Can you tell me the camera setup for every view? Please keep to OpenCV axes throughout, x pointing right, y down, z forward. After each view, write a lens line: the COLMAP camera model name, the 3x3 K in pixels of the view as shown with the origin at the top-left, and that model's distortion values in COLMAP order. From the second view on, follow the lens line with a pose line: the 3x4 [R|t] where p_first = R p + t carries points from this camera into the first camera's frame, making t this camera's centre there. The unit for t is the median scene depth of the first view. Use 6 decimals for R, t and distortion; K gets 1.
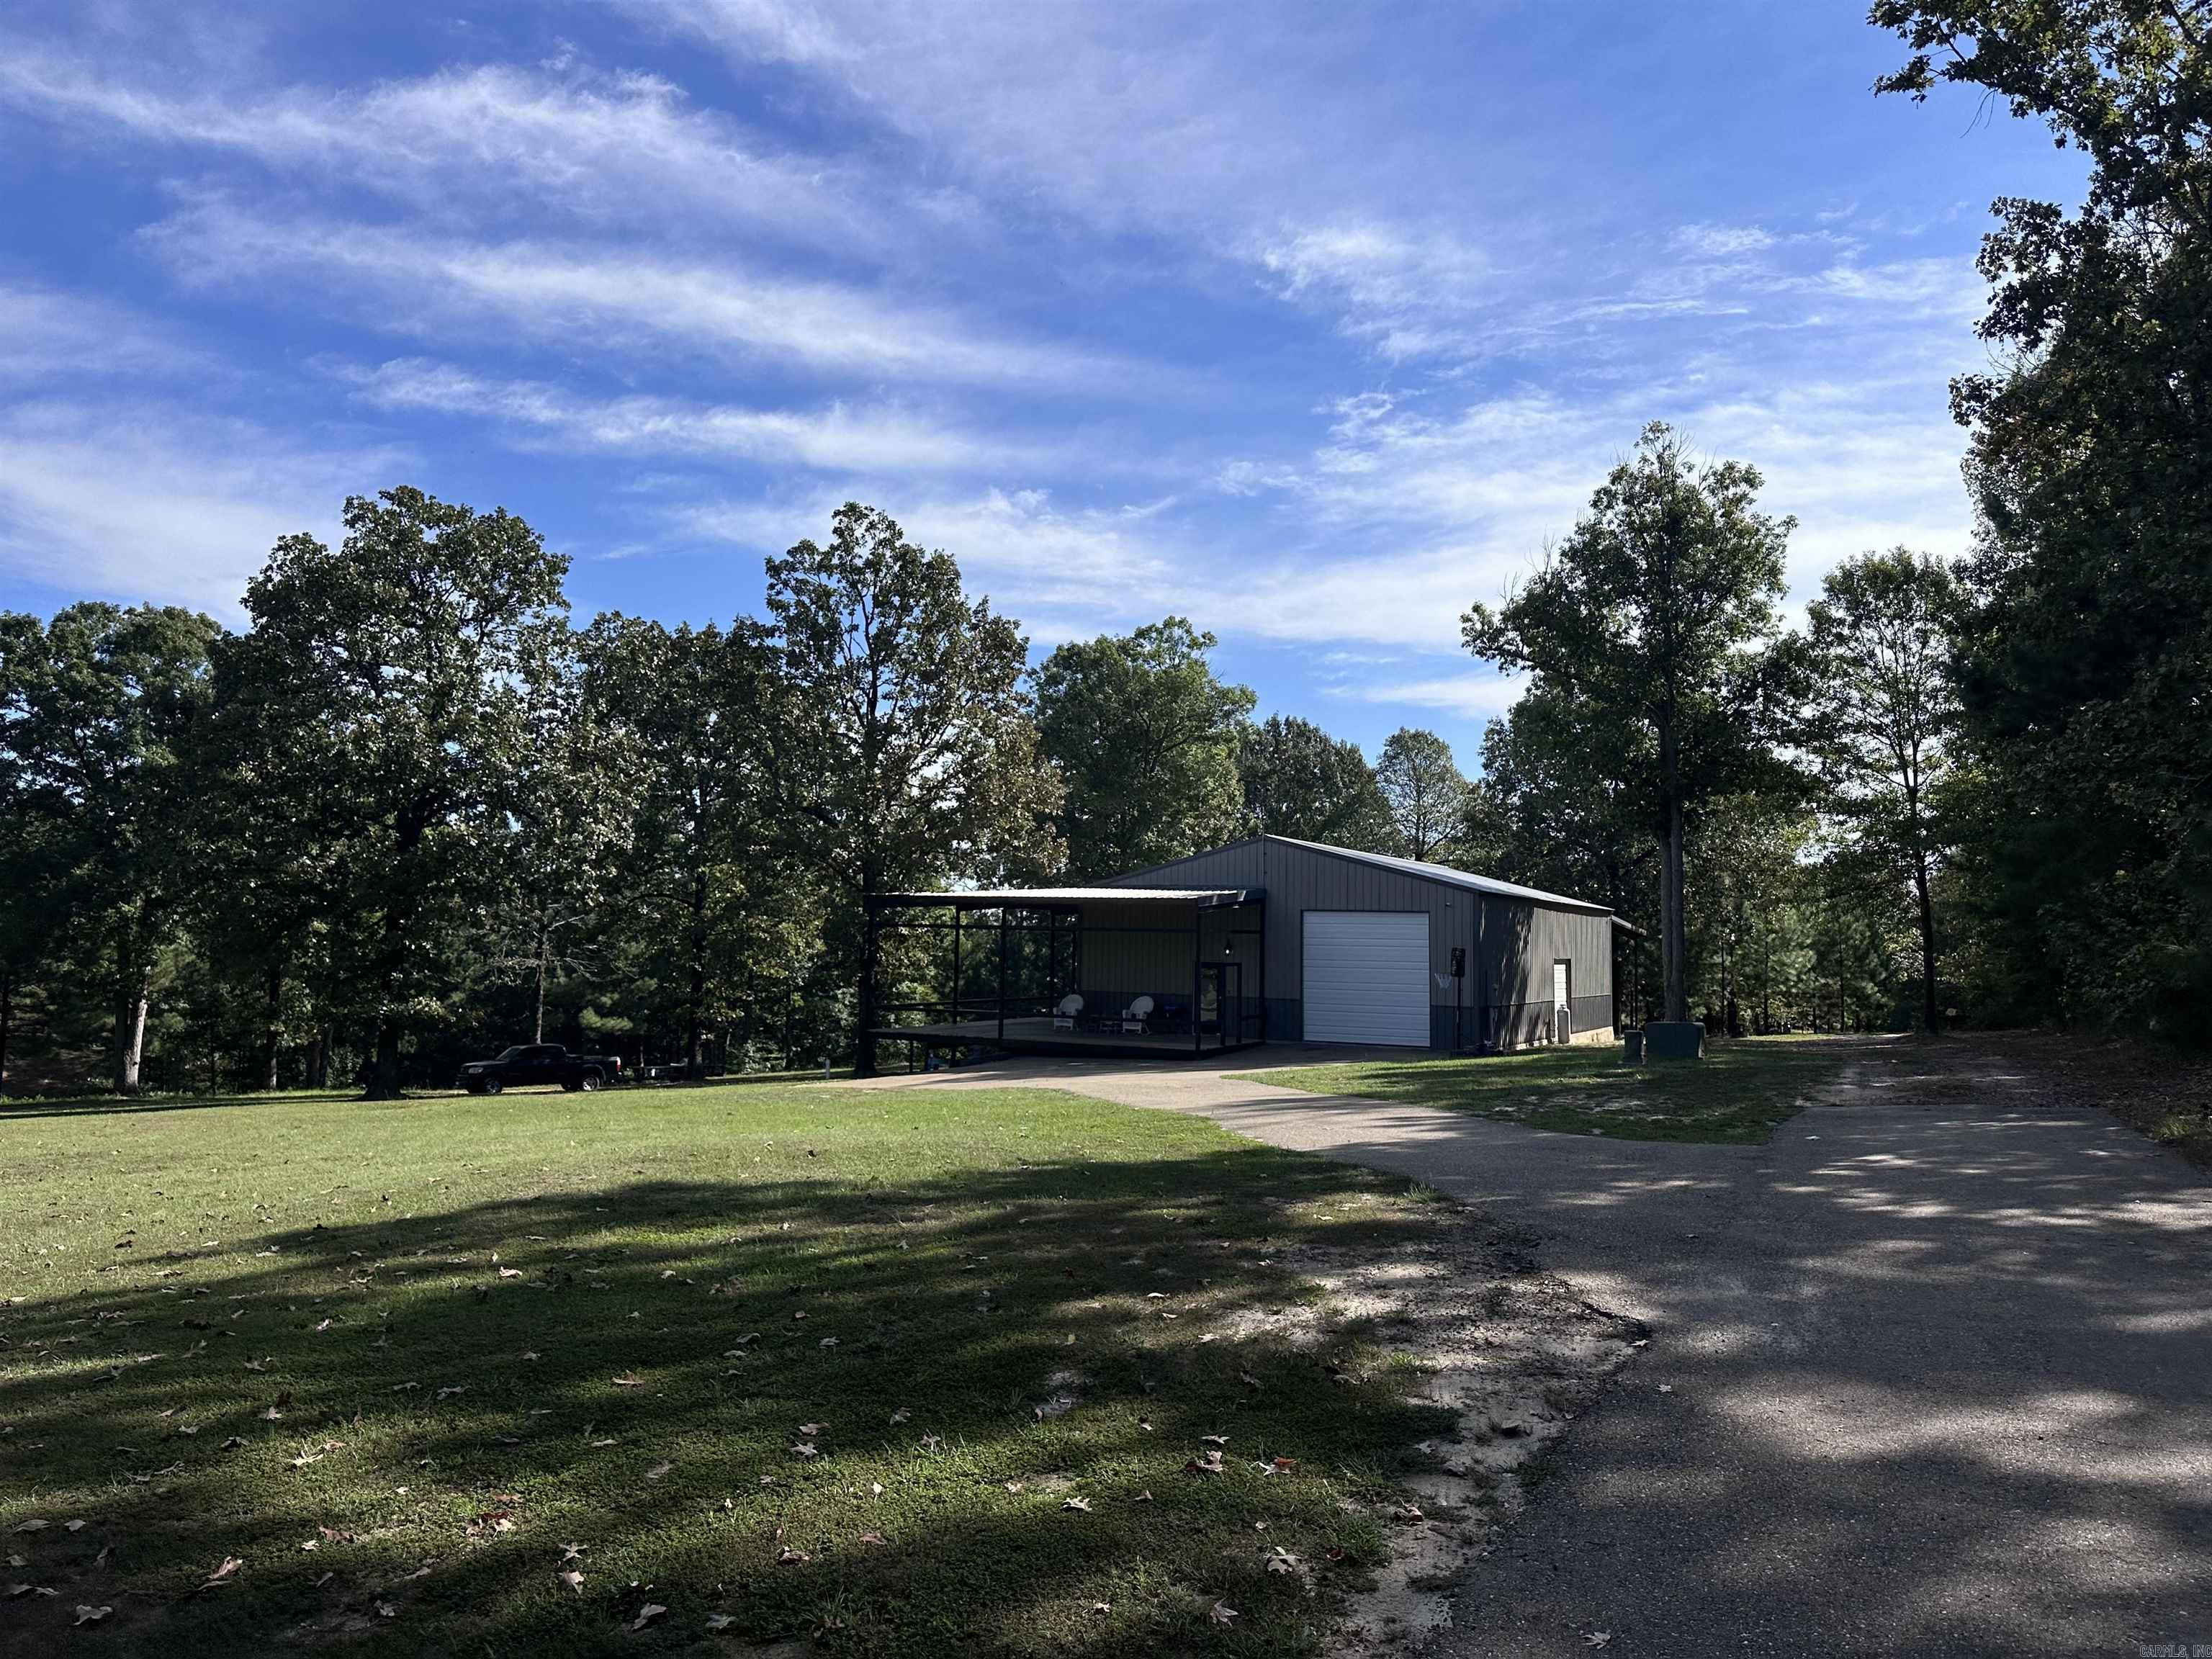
lens RADIAL K [[1515.2, 0, 1104.7], [0, 1515.2, 800.0], [0, 0, 1]] dist [0.134627, -0.171920]
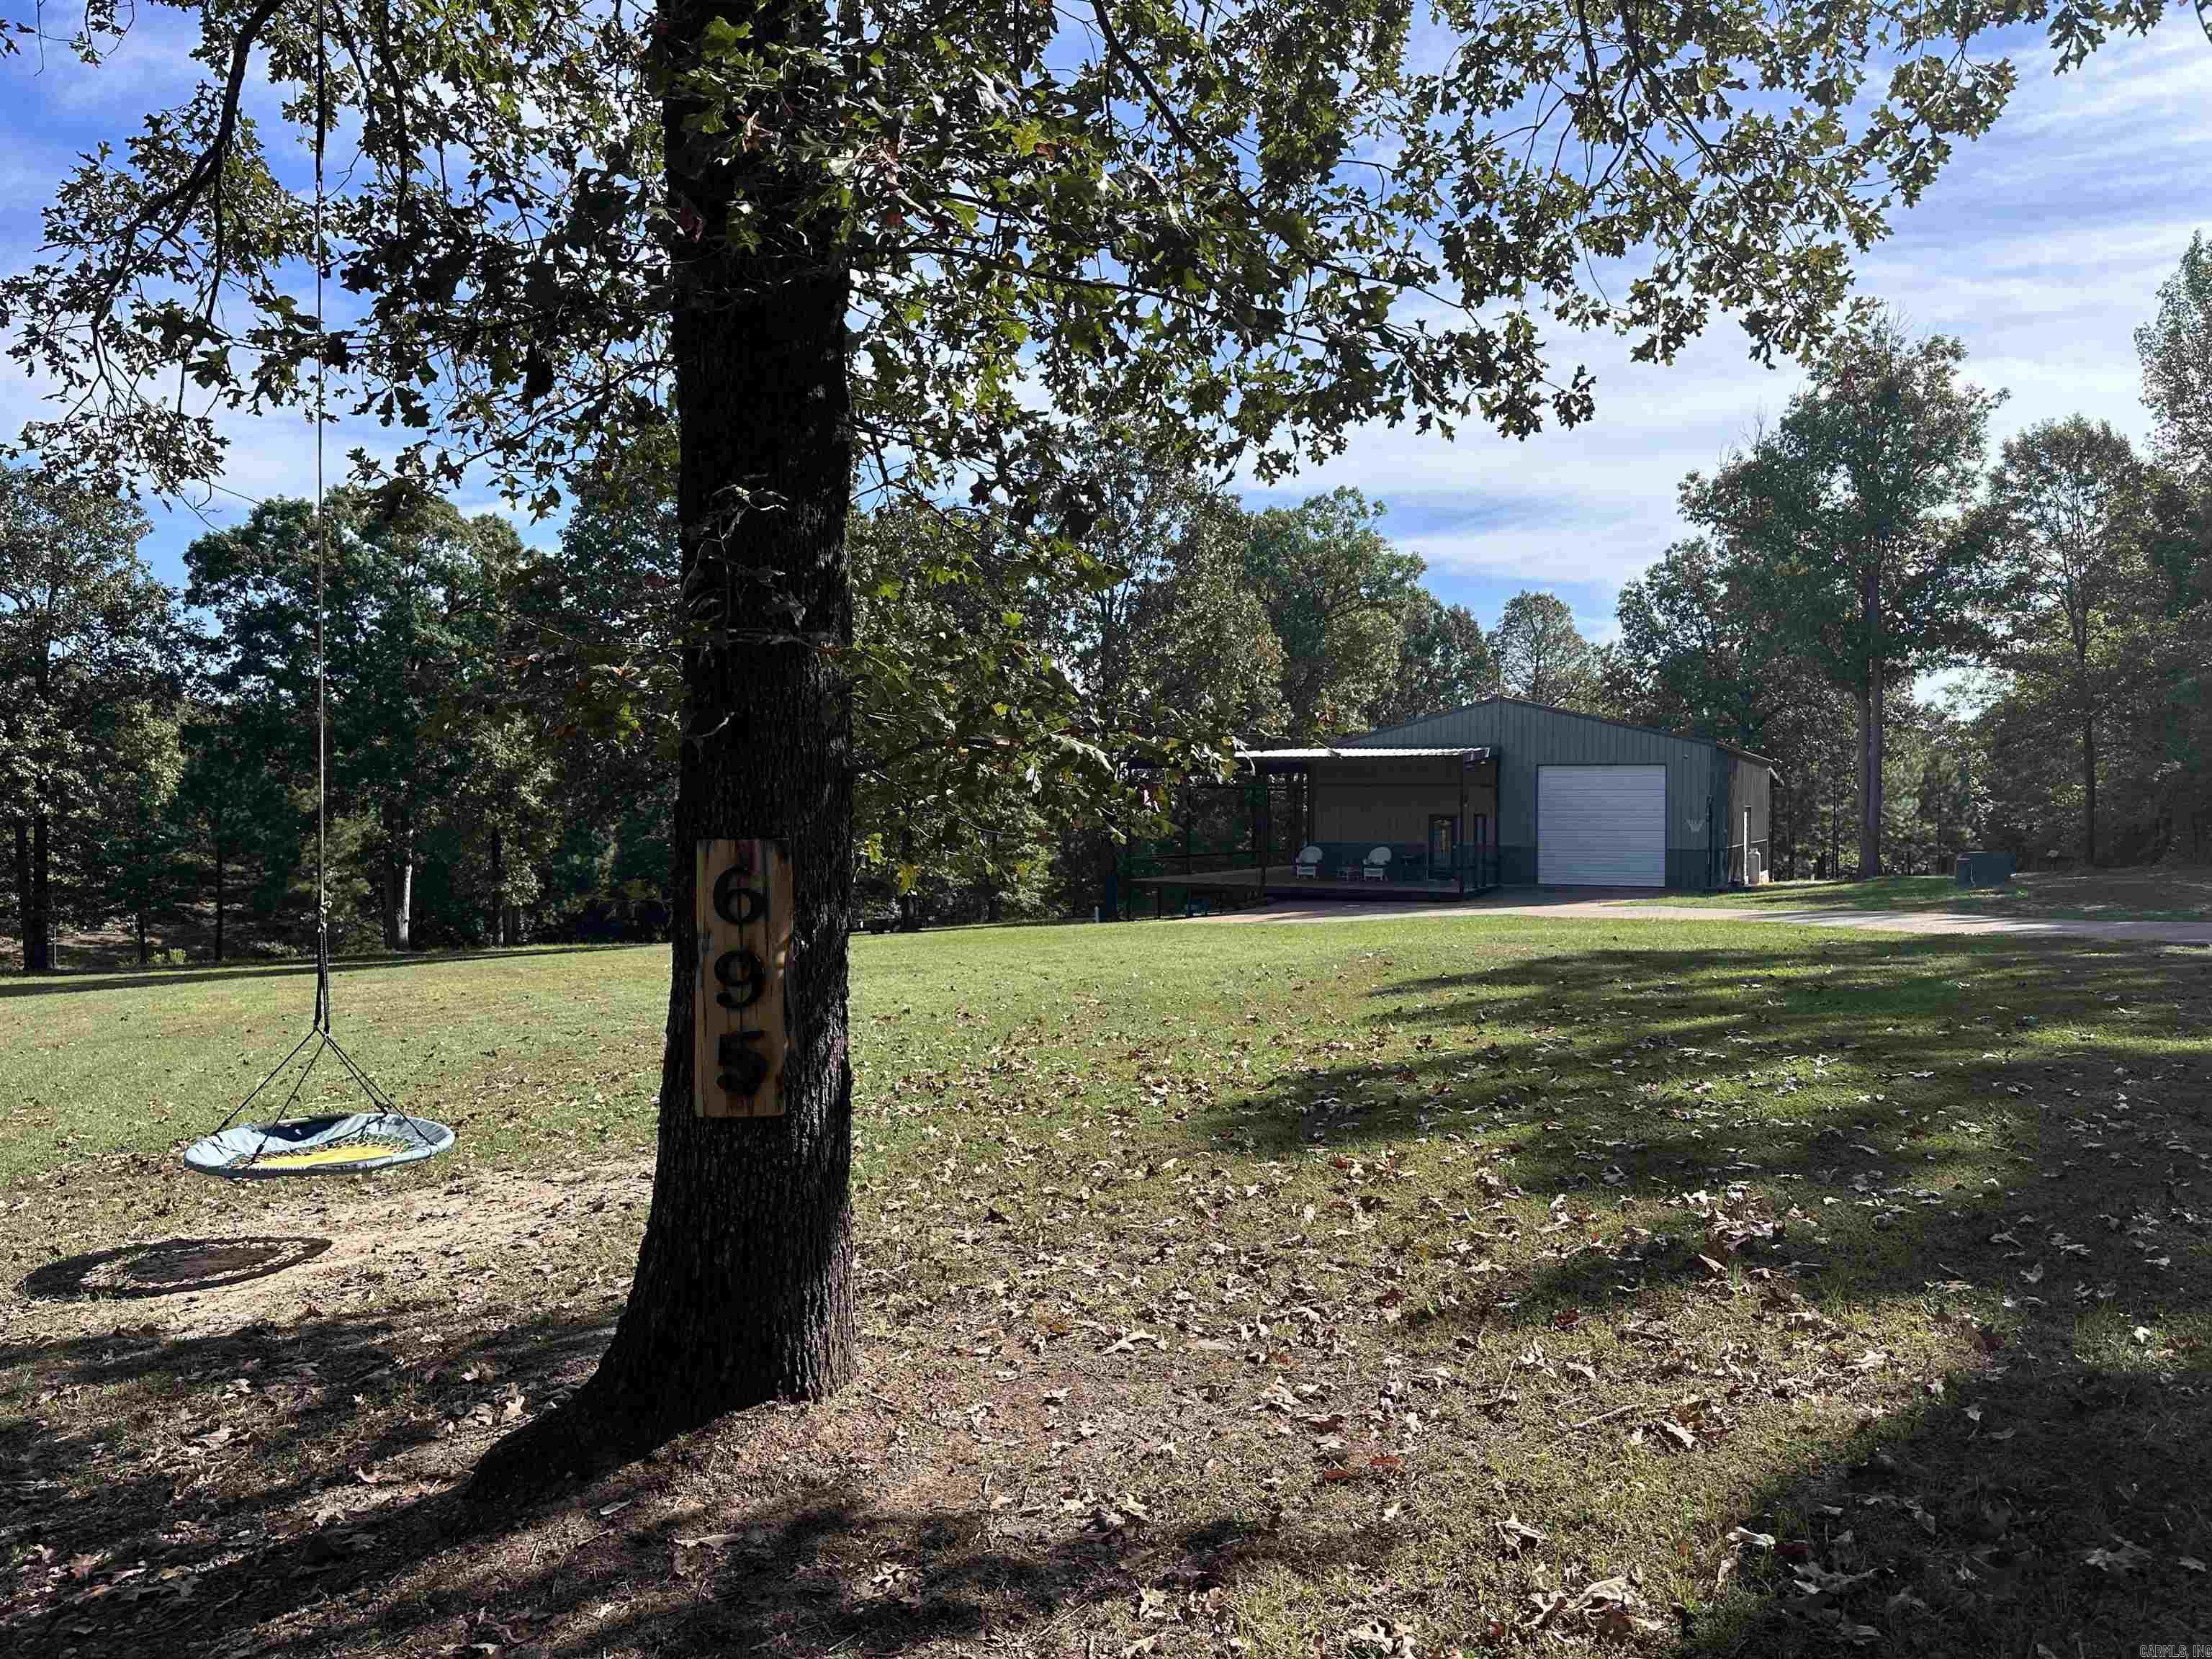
lens RADIAL K [[1515.2, 0, 1104.7], [0, 1515.2, 800.0], [0, 0, 1]] dist [0.134627, -0.171920]
pose [[0.999545, -0.013170, 0.027141, -0.195317], [0.010768, 0.996167, 0.086812, -0.000063], [-0.028180, -0.086480, 0.995855, -0.070840]]
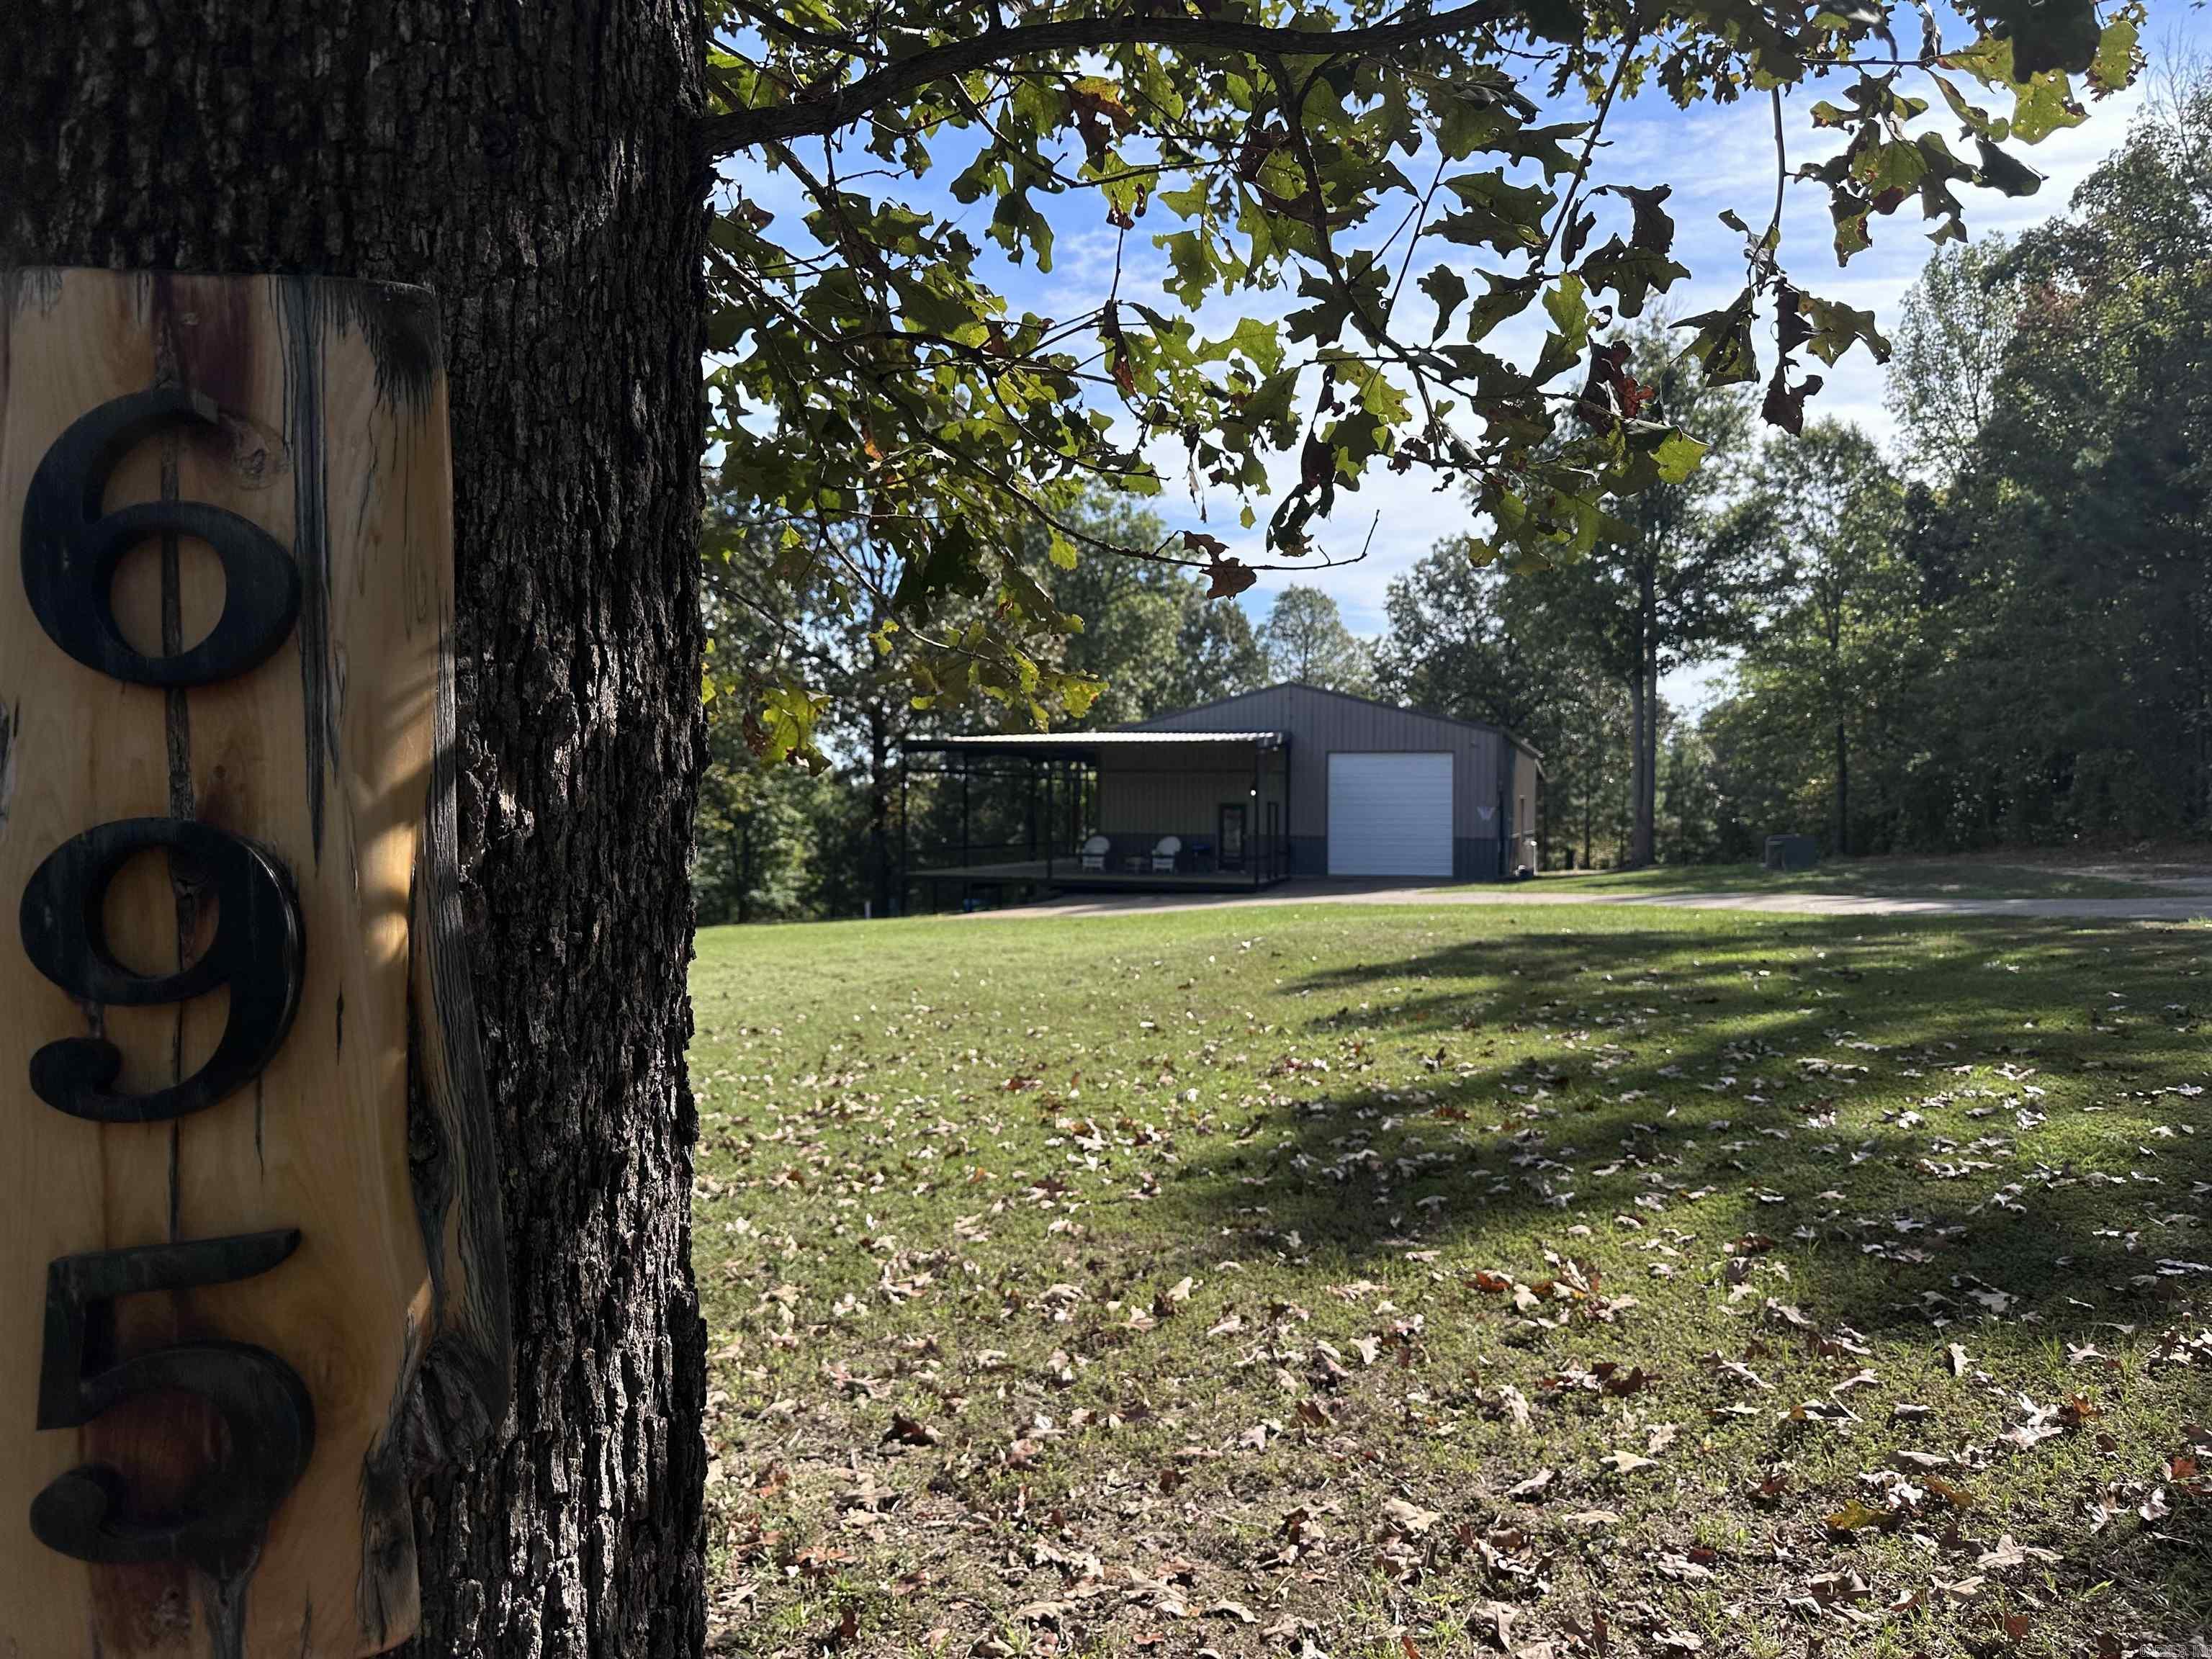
lens RADIAL K [[1515.2, 0, 1104.7], [0, 1515.2, 800.0], [0, 0, 1]] dist [0.134627, -0.171920]
pose [[0.981697, -0.010526, 0.190161, -0.207911], [-0.006083, 0.996229, 0.086549, 0.015176], [-0.190355, -0.086122, 0.977931, 0.002533]]
